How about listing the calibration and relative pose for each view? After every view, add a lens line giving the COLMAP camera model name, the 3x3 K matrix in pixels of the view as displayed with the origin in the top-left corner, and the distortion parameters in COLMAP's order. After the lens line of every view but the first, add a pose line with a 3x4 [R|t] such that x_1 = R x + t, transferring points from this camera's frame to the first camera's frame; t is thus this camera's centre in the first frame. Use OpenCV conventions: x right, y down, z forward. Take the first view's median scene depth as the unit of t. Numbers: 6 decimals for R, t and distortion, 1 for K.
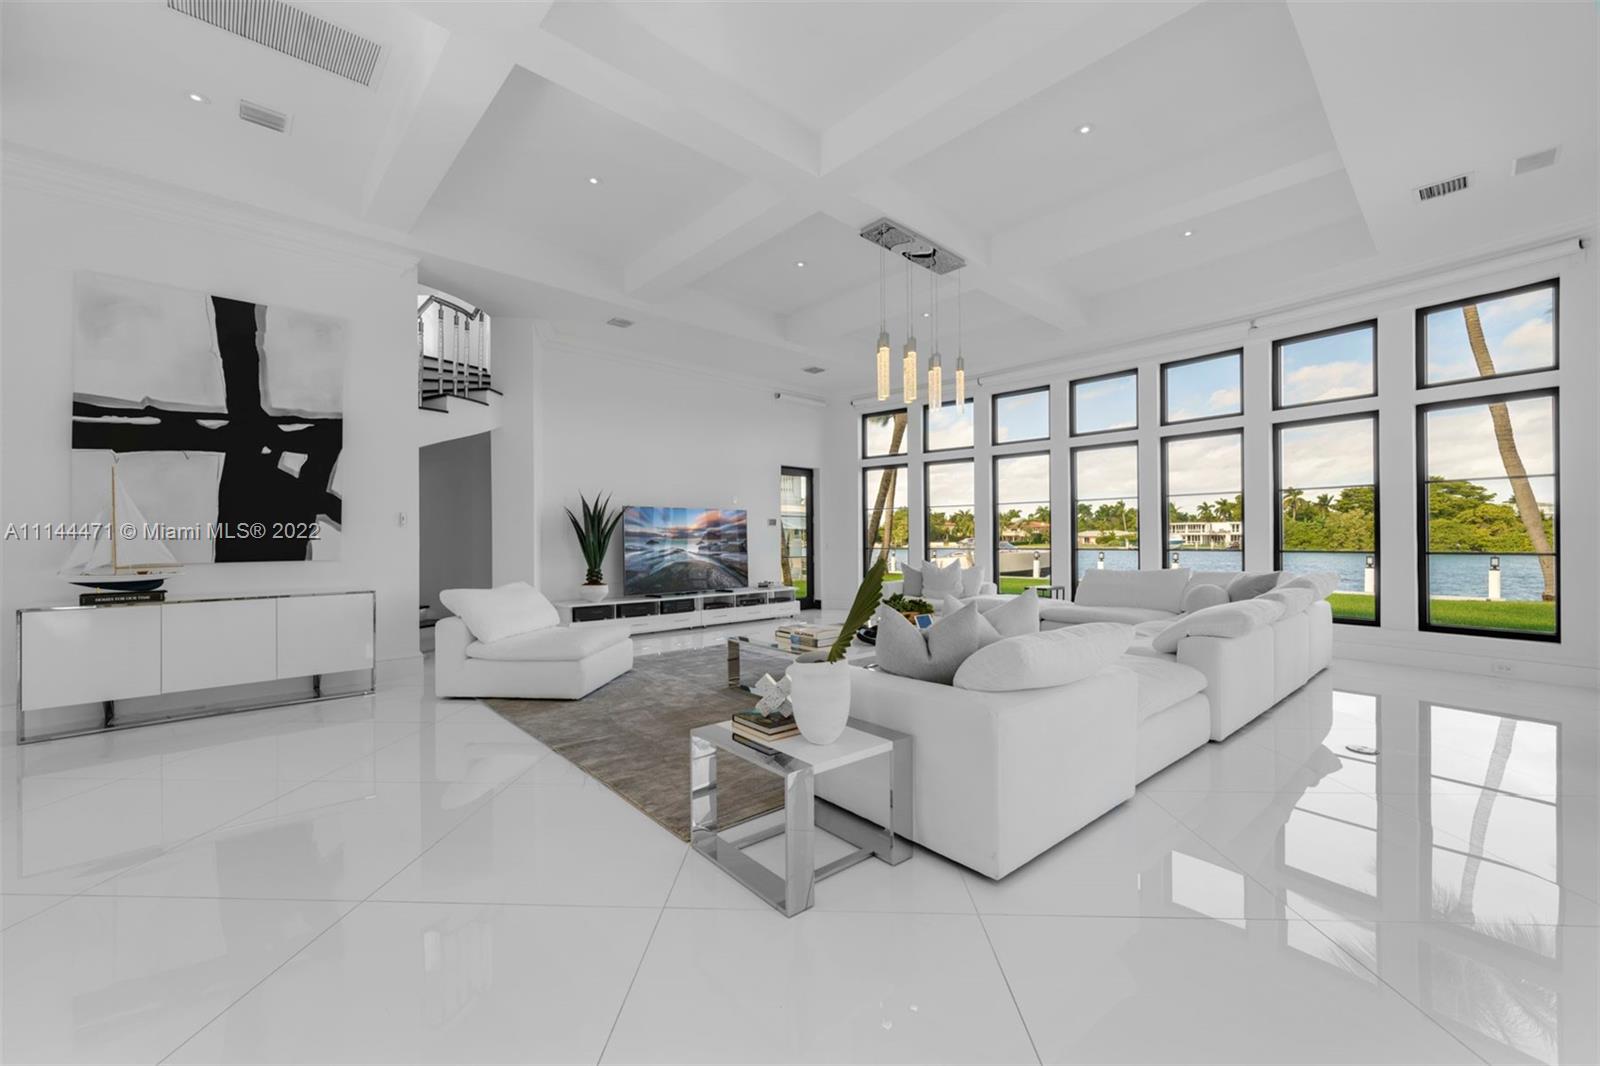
lens RADIAL K [[652.8, 0, 799.8], [0, 652.8, 533.1], [0, 0, 1]] dist [-0.000001, -0.000137]
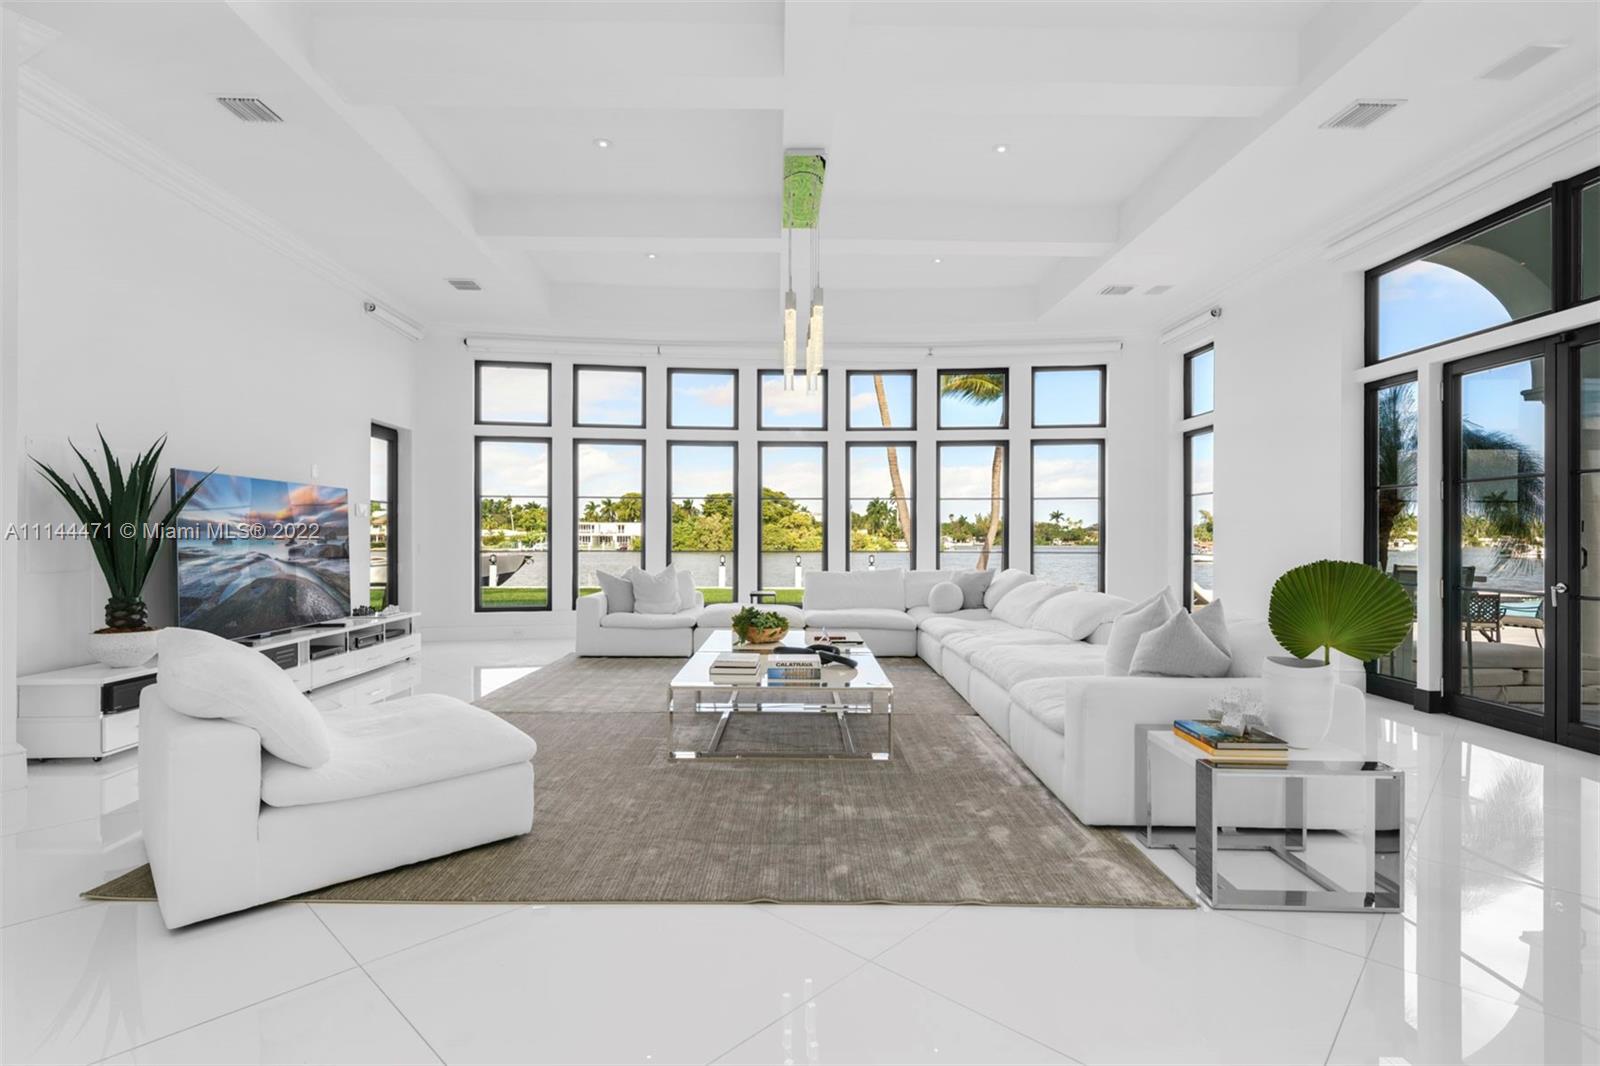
lens RADIAL K [[782.7, 0, 803.2], [0, 782.7, 529.2], [0, 0, 1]] dist [-0.001264, -0.000099]
pose [[0.646505, 0.015683, 0.762749, -0.331634], [-0.012695, 0.999871, -0.009799, 0.003550], [-0.762804, -0.003348, 0.646621, 0.197669]]
